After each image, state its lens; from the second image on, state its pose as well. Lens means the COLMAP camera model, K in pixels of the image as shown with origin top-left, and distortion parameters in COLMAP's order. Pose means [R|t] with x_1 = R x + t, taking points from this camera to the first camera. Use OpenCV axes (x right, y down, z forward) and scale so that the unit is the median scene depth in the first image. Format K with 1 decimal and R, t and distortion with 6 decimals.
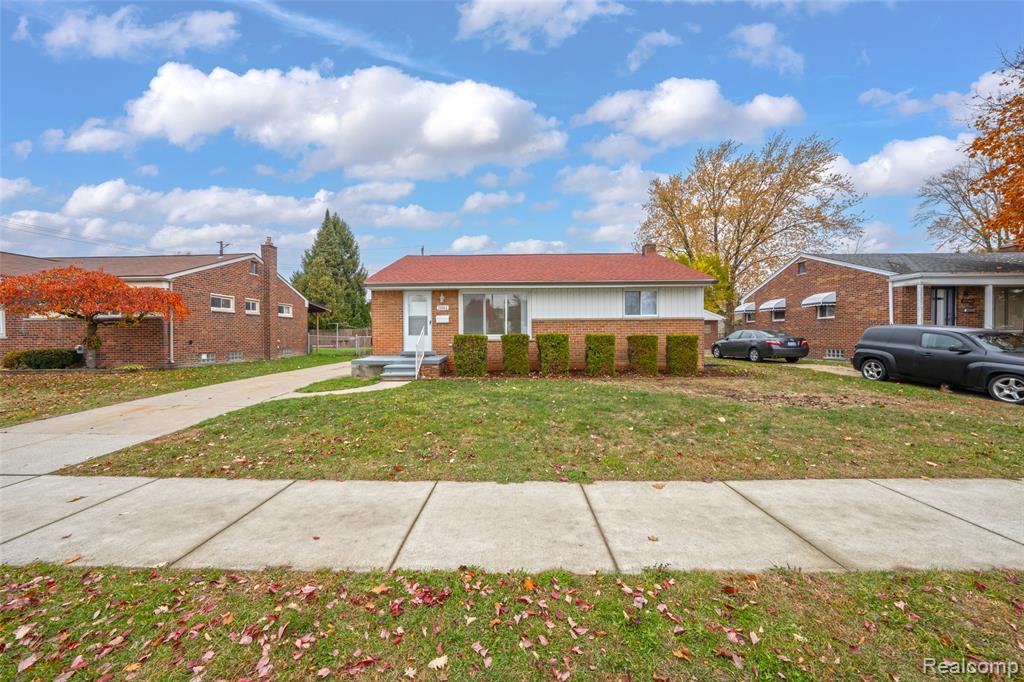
lens RADIAL K [[361.7, 0, 518.8], [0, 361.7, 338.4], [0, 0, 1]] dist [-0.008343, 0.000435]
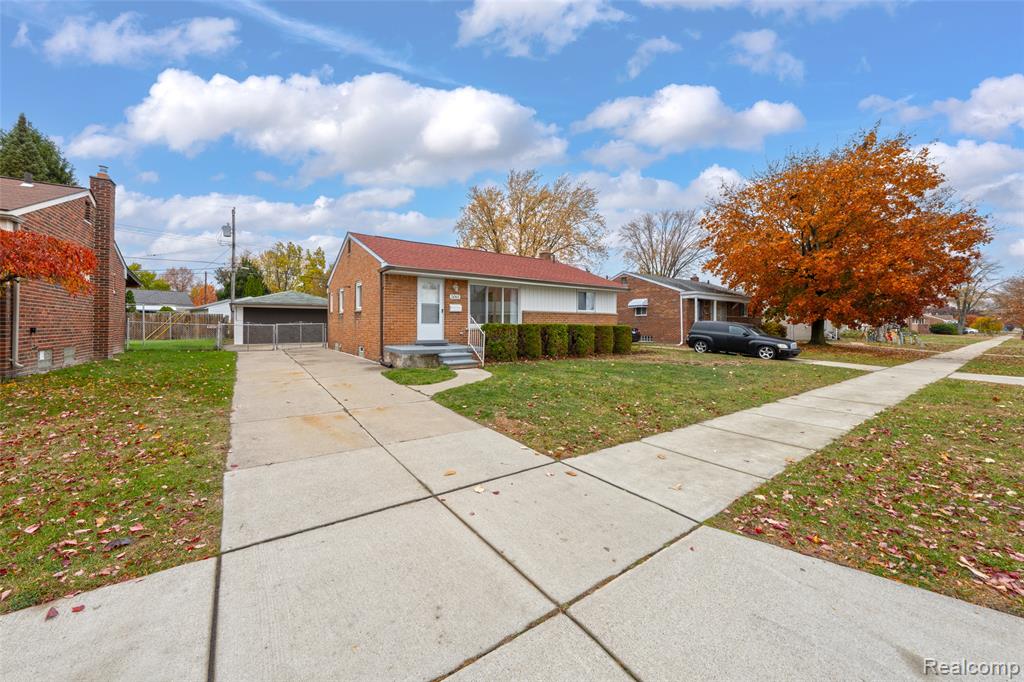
lens RADIAL K [[361.7, 0, 509.7], [0, 361.7, 330.2], [0, 0, 1]] dist [-0.008343, 0.000435]
pose [[0.818501, 0.001577, 0.574503, -0.663976], [-0.005138, 0.999976, 0.004575, 0.003639], [-0.574482, -0.006696, 0.818490, 0.079857]]
